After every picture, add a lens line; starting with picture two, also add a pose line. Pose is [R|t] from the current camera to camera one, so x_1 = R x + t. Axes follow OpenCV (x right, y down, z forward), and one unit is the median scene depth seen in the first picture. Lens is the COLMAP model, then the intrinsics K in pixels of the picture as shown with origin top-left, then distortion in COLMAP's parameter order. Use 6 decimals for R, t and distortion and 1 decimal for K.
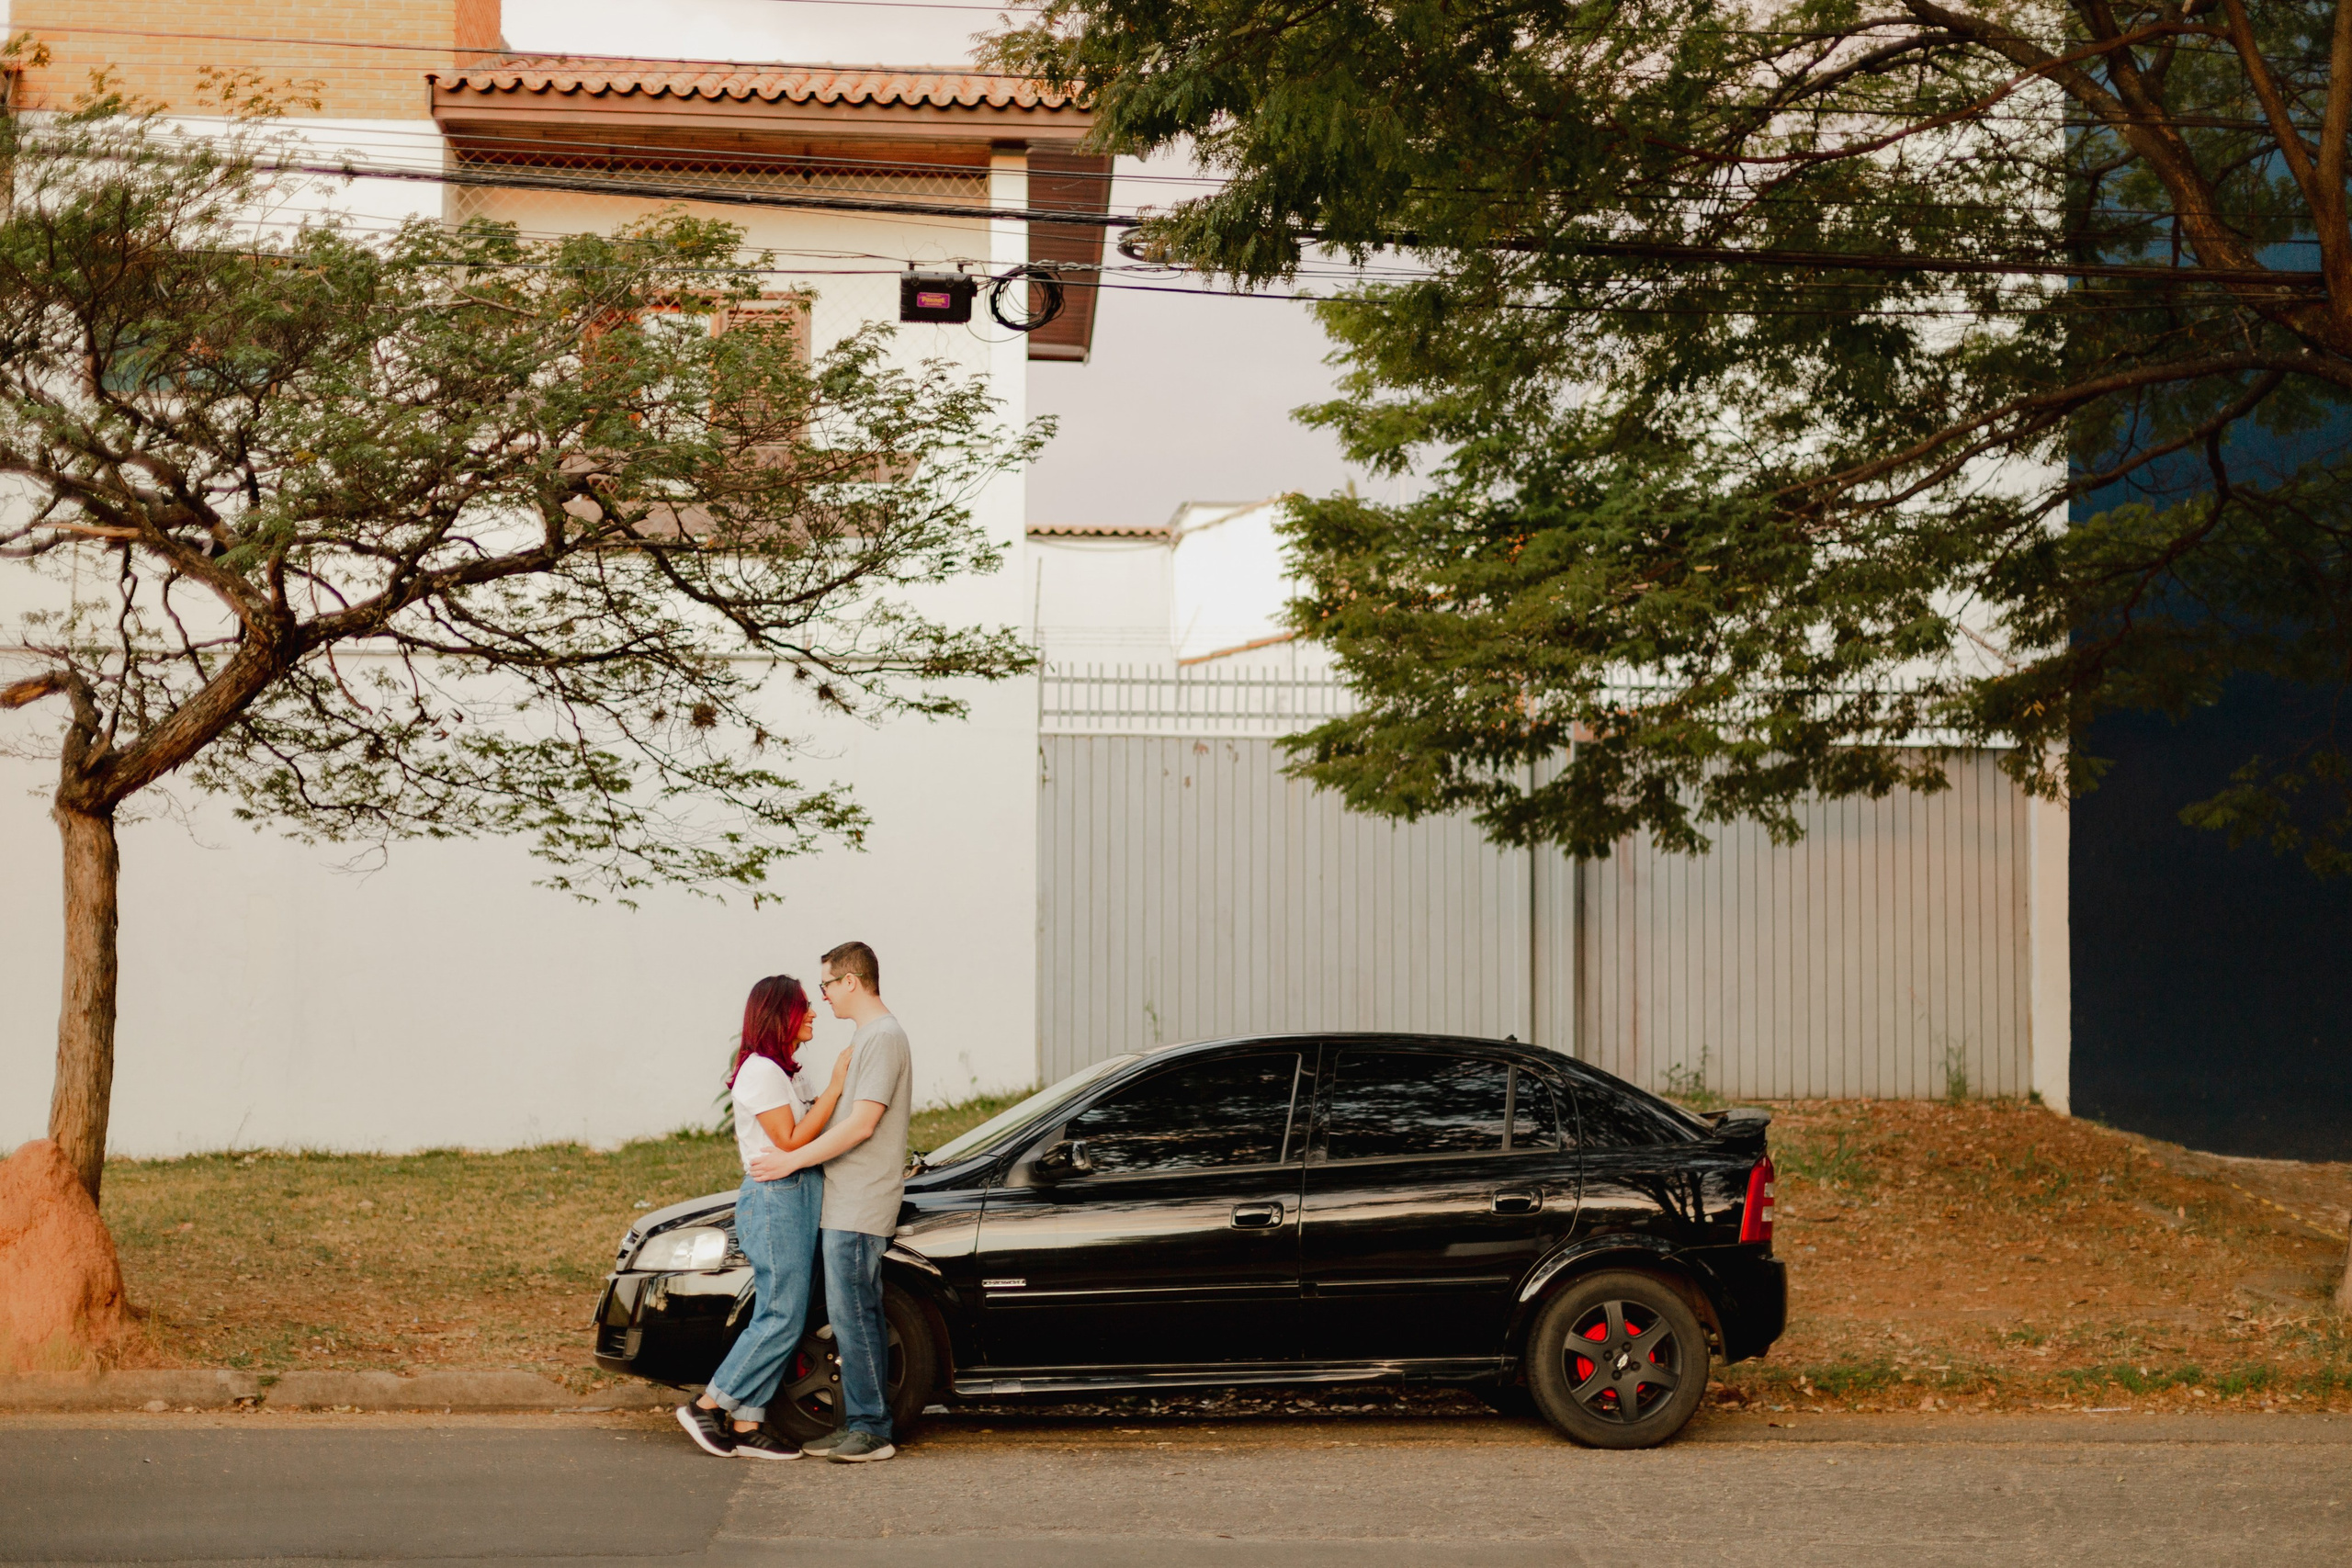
lens RADIAL K [[3411.3, 0, 1176.0], [0, 3411.3, 784.0], [0, 0, 1]] dist [0.009061, -0.069250]
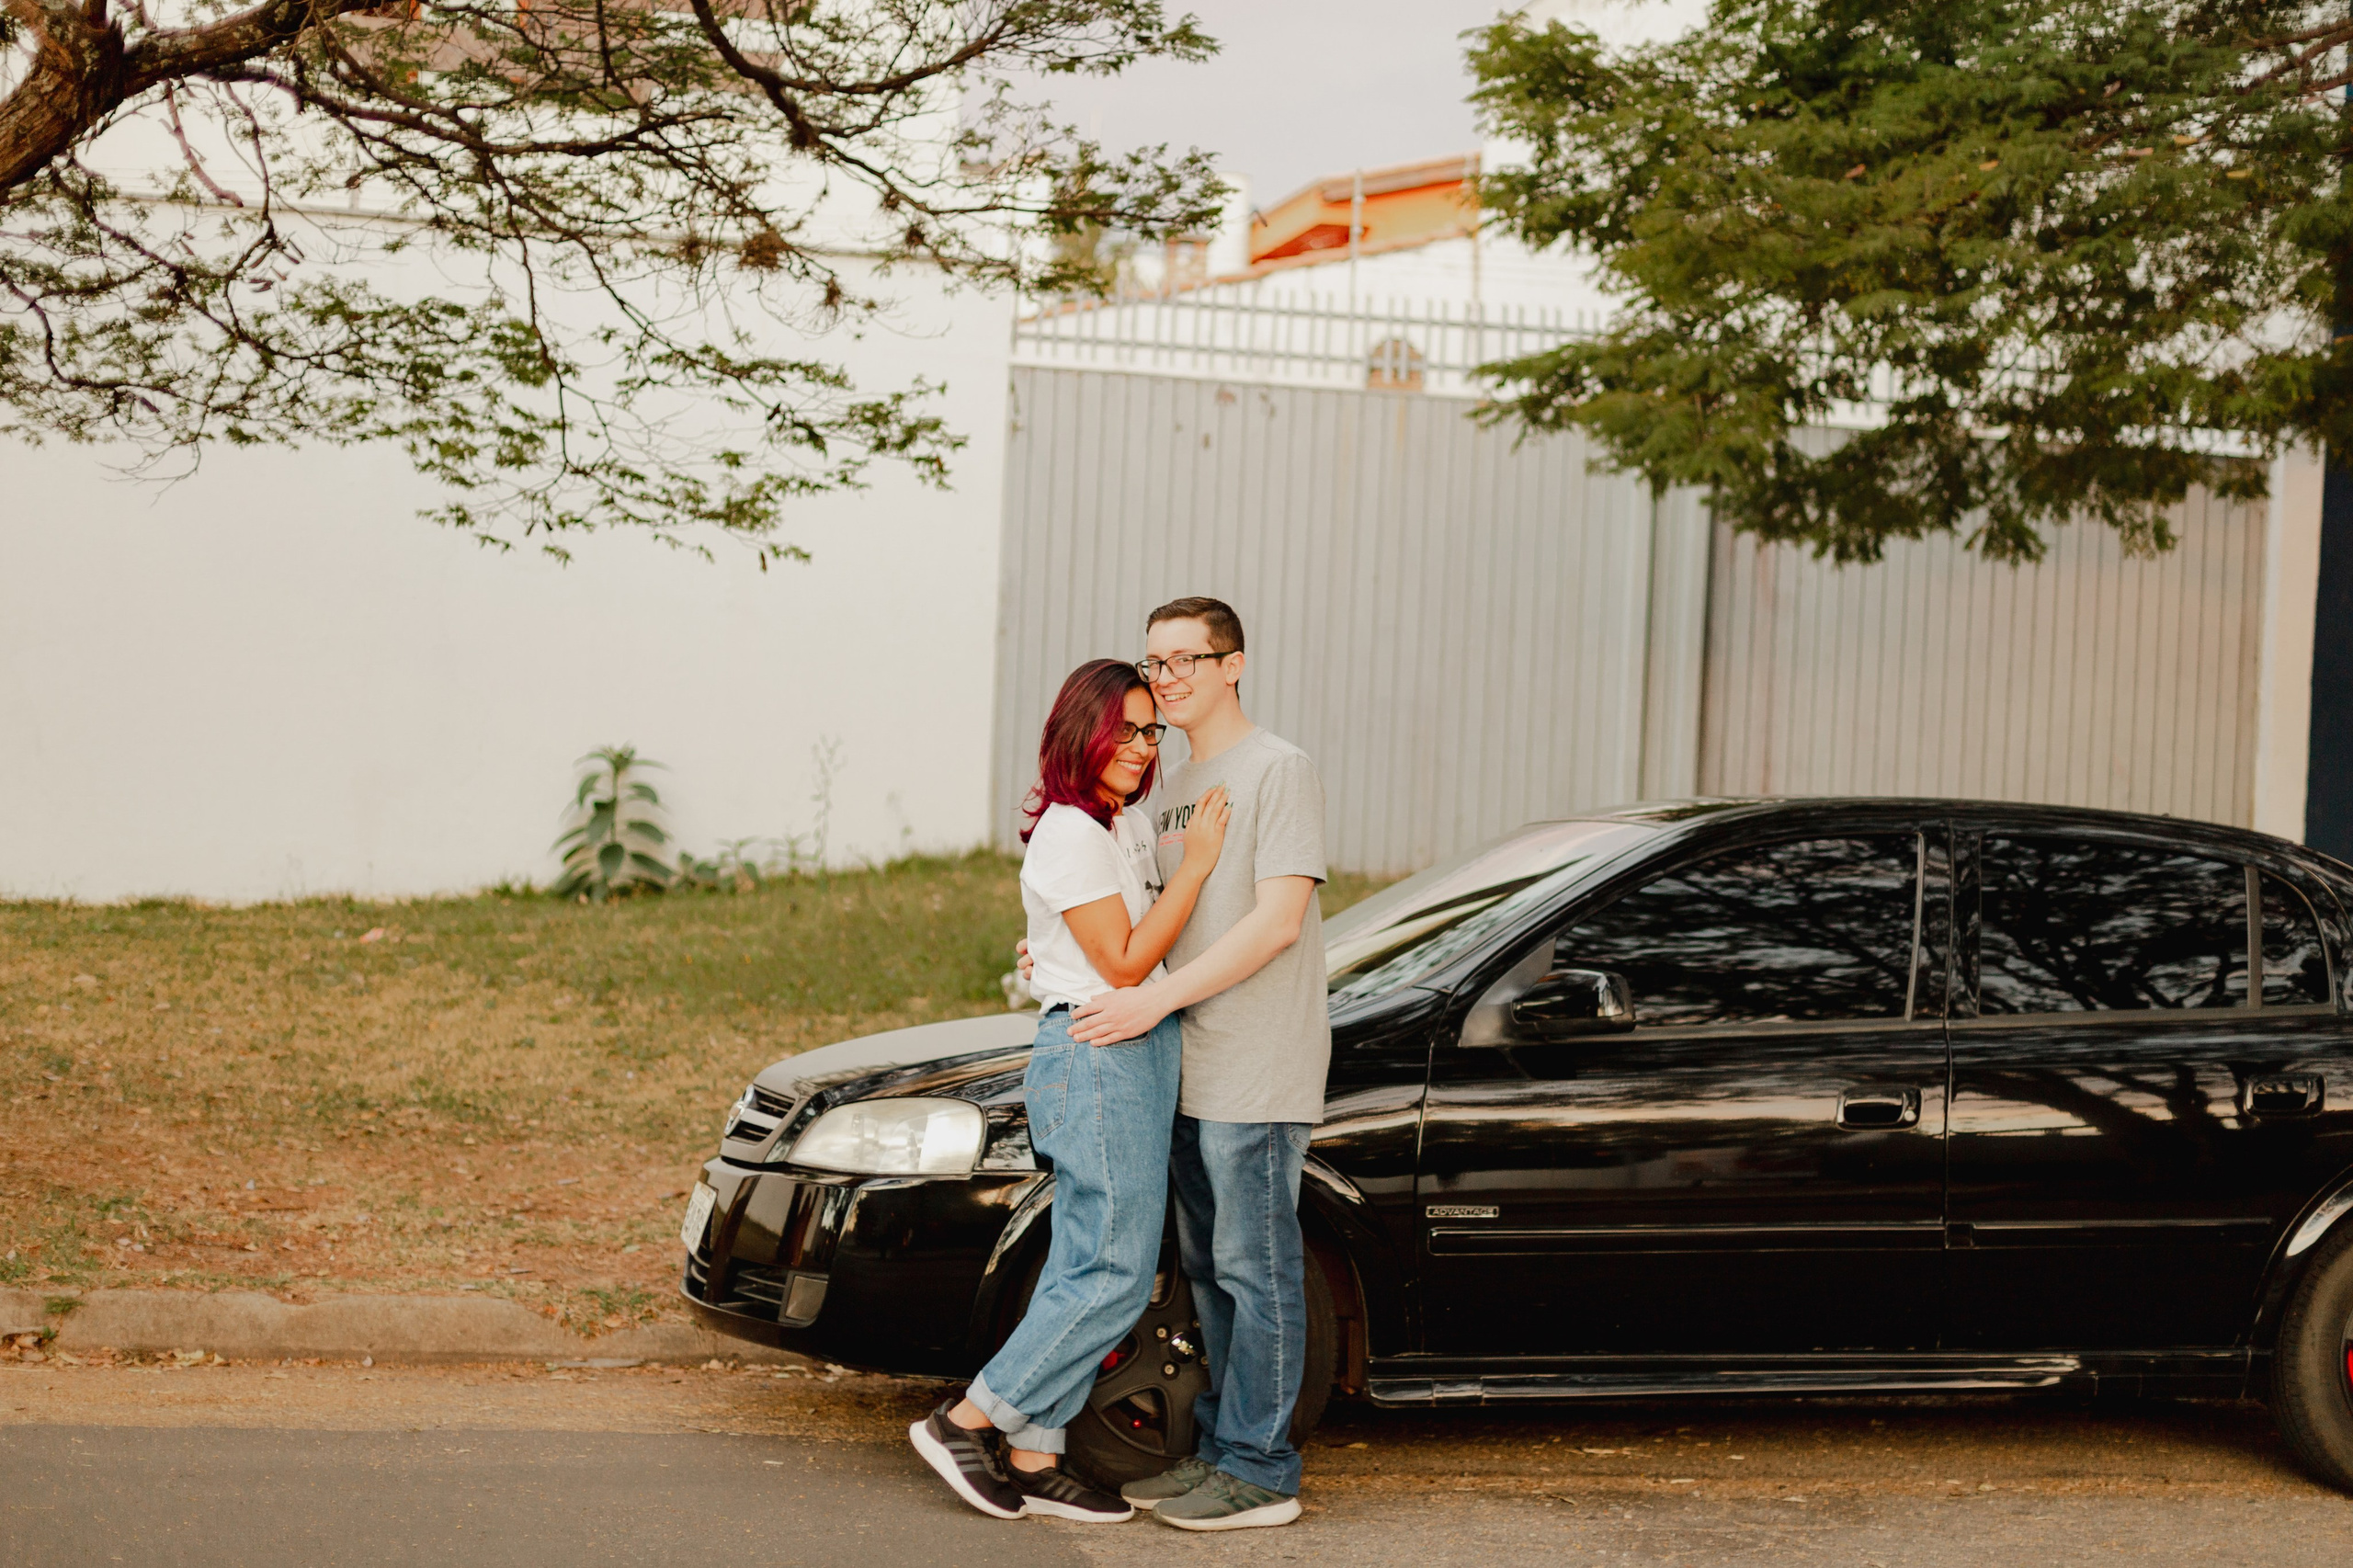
lens RADIAL K [[3554.1, 0, 1176.5], [0, 3554.1, 784.0], [0, 0, 1]] dist [0.017466, -0.105570]
pose [[0.990817, 0.041293, 0.128748, -0.132475], [-0.050736, 0.996189, 0.070951, 0.025447], [-0.125327, -0.076832, 0.989136, 0.310982]]
